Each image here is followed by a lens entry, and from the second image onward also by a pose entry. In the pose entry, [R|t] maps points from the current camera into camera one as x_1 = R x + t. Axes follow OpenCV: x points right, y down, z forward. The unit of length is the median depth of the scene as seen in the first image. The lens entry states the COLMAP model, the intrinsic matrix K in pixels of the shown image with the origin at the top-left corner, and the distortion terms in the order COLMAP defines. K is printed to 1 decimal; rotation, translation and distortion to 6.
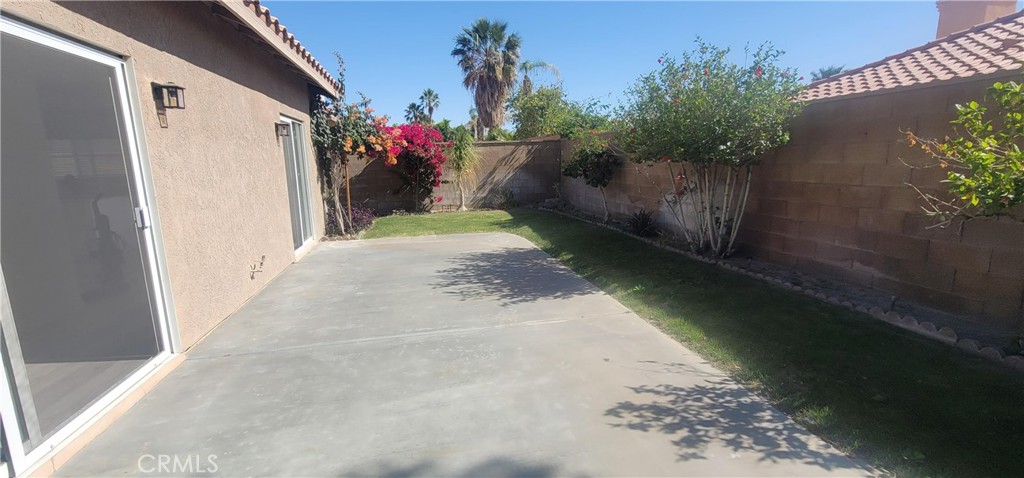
lens RADIAL K [[429.3, 0, 508.9], [0, 429.3, 234.2], [0, 0, 1]] dist [-0.017147, 0.006995]
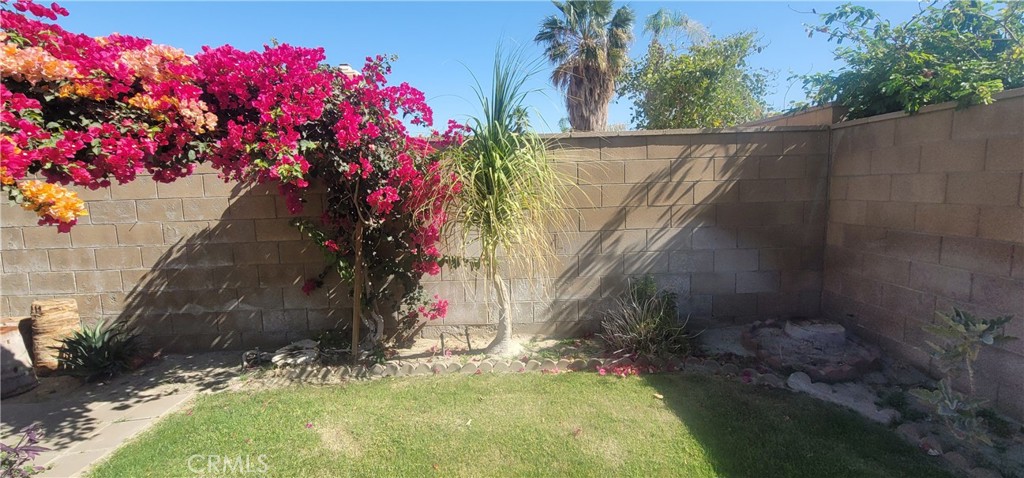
lens RADIAL K [[429.3, 0, 508.9], [0, 429.3, 234.2], [0, 0, 1]] dist [-0.017147, 0.006995]
pose [[0.977874, 0.025497, -0.207634, -0.100652], [-0.036344, 0.998157, -0.048595, -0.285398], [0.206012, 0.055066, 0.976999, 1.579136]]
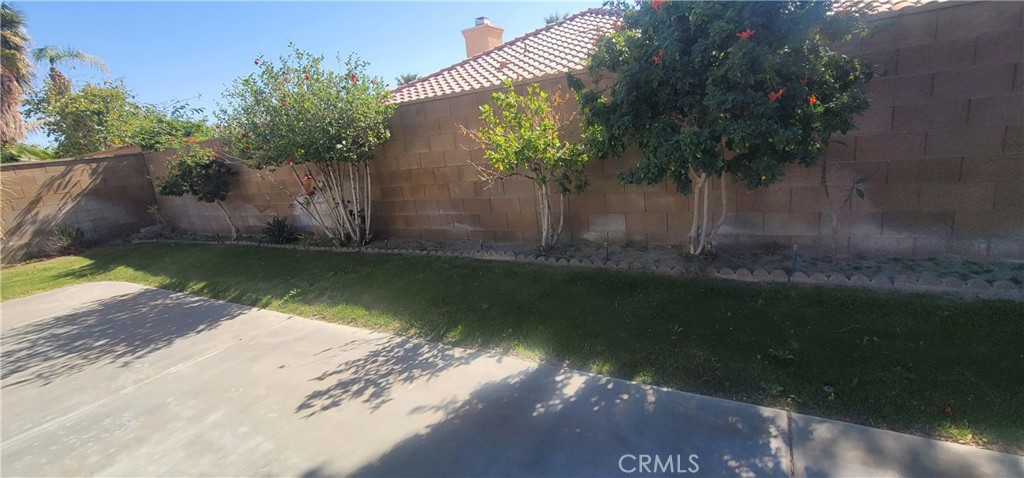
lens RADIAL K [[429.3, 0, 508.9], [0, 429.3, 234.2], [0, 0, 1]] dist [-0.017147, 0.006995]
pose [[0.674017, -0.214581, 0.706863, -0.030085], [0.216870, 0.972196, 0.088334, 0.013436], [-0.706164, 0.093759, 0.701813, -0.054859]]
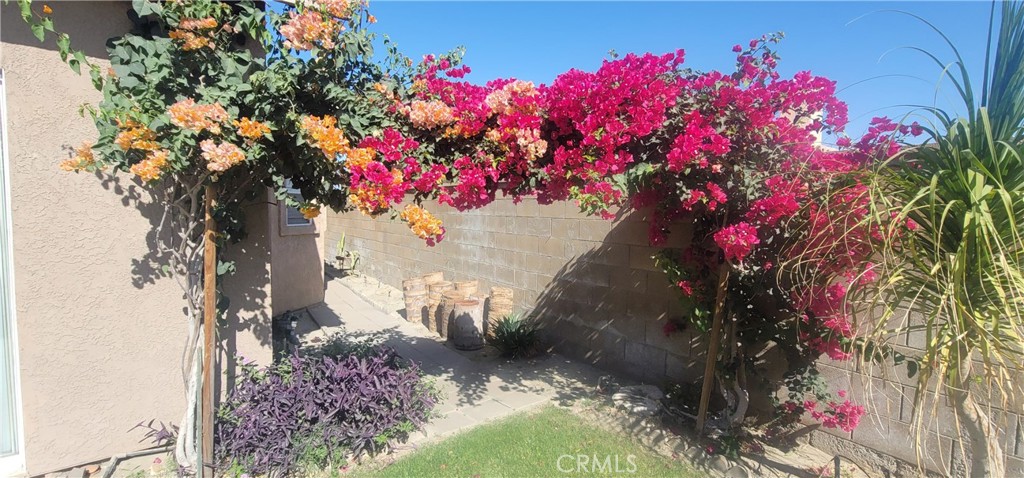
lens RADIAL K [[434.0, 0, 503.3], [0, 434.0, 234.6], [0, 0, 1]] dist [-0.001826, 0.000433]
pose [[0.401157, 0.088513, -0.911723, -0.099326], [-0.189786, 0.981754, 0.011806, -0.318094], [0.896133, 0.168296, 0.410636, 1.715524]]
